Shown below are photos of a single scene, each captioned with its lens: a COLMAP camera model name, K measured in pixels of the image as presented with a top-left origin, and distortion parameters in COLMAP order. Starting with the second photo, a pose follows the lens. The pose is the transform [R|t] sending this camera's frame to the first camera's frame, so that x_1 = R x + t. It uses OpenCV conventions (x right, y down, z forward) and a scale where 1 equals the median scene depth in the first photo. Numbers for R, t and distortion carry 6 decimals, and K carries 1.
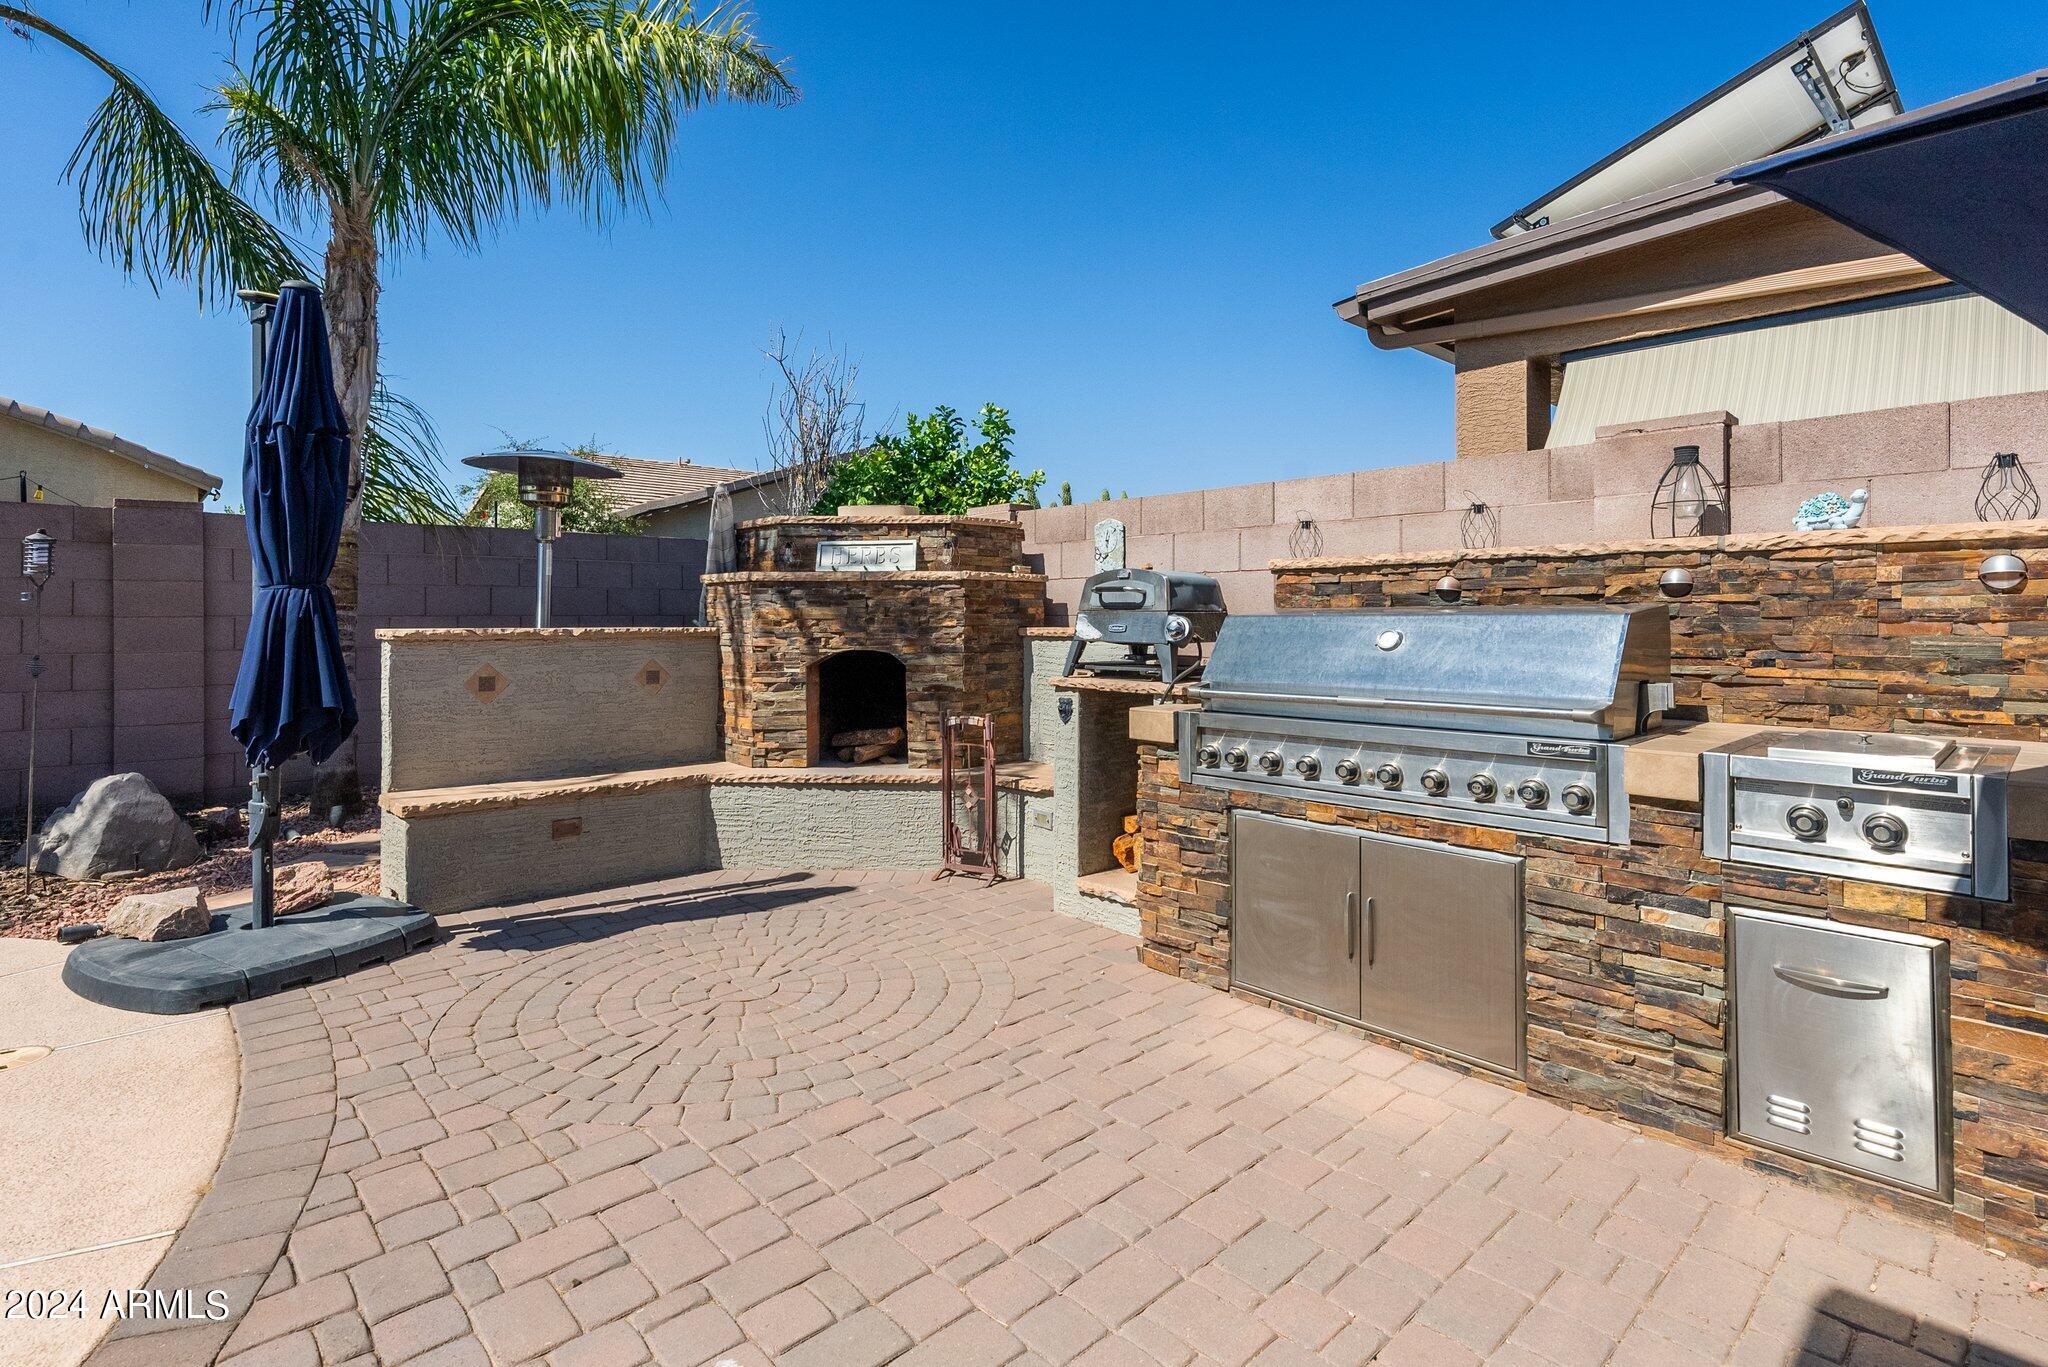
lens RADIAL K [[1015.8, 0, 1013.1], [0, 1015.8, 610.5], [0, 0, 1]] dist [-0.000530, -0.000165]
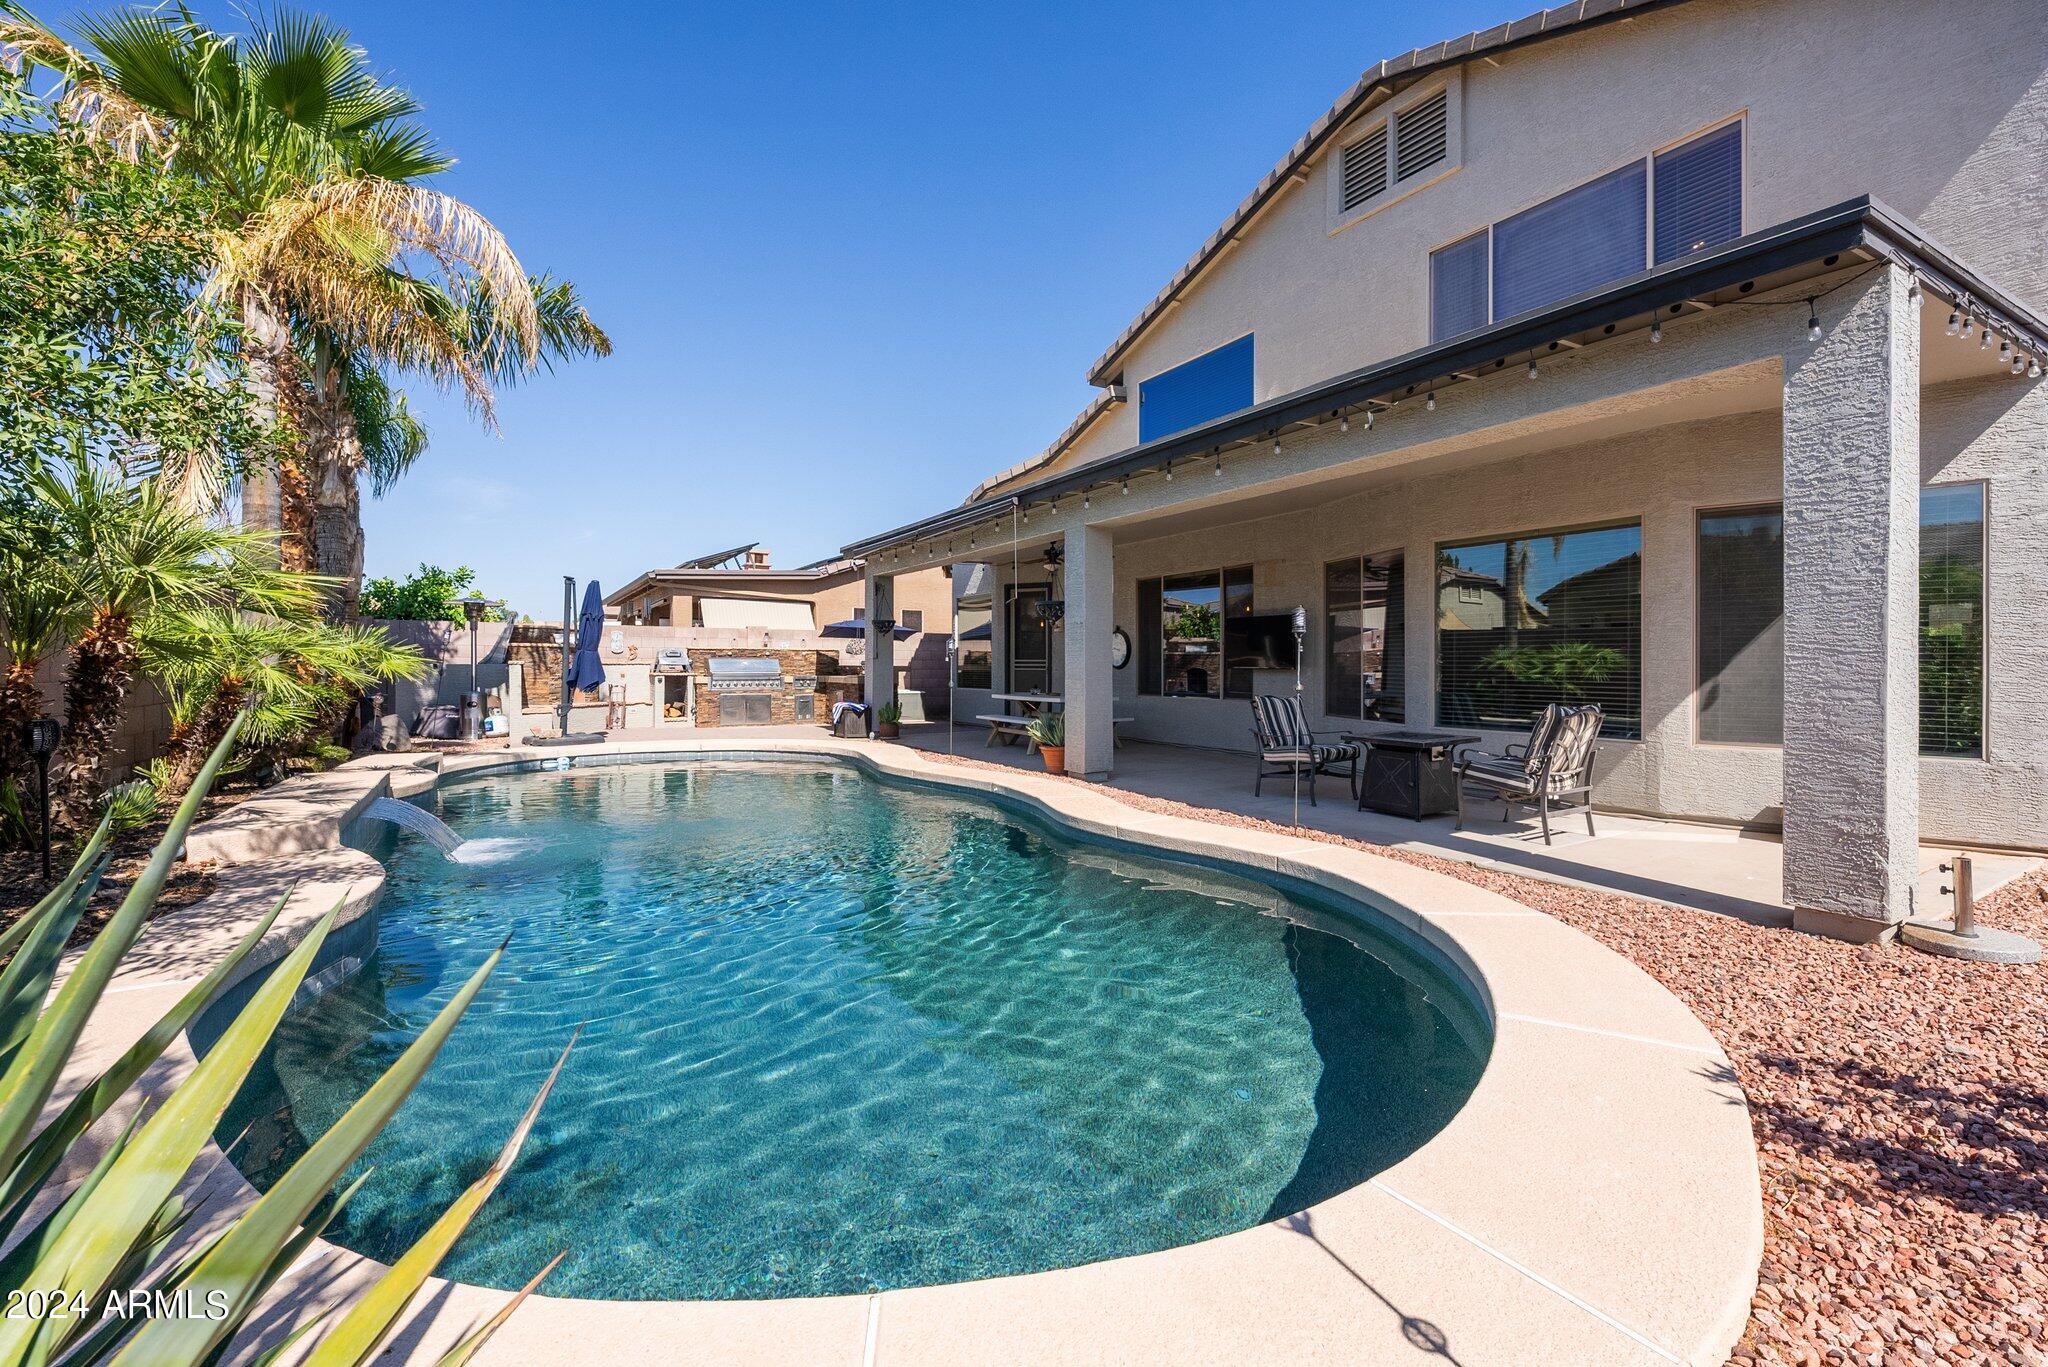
lens RADIAL K [[866.7, 0, 1033.0], [0, 866.7, 664.3], [0, 0, 1]] dist [0.000569, 0.000404]
pose [[0.209039, -0.000075, 0.977907, -3.847839], [-0.012981, 0.999912, 0.002851, -0.002364], [-0.977821, -0.013290, 0.209019, -1.576663]]
